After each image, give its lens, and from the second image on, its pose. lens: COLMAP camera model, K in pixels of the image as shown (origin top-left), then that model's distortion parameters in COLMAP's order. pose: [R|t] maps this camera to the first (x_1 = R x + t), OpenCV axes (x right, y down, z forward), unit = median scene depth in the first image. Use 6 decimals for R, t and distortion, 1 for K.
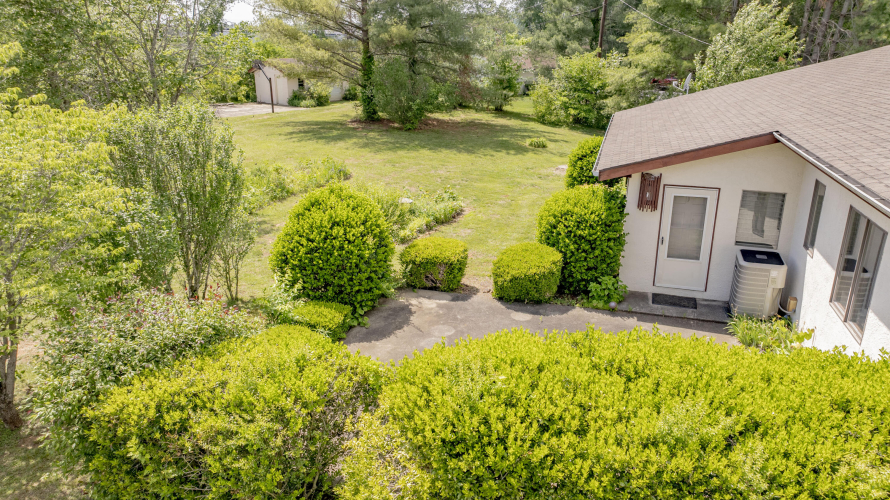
lens RADIAL K [[623.6, 0, 441.7], [0, 623.6, 249.4], [0, 0, 1]] dist [-0.036852, 0.045910]
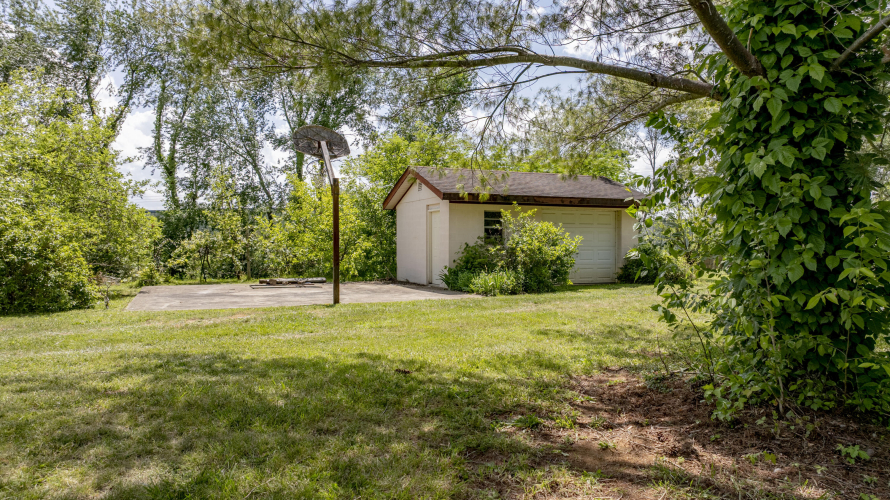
lens RADIAL K [[623.6, 0, 441.7], [0, 623.6, 249.4], [0, 0, 1]] dist [-0.036852, 0.045910]
pose [[0.902573, -0.003517, -0.430523, -0.108637], [-0.130119, 0.950977, -0.280556, -0.160059], [0.410404, 0.309242, 0.857868, 0.715771]]
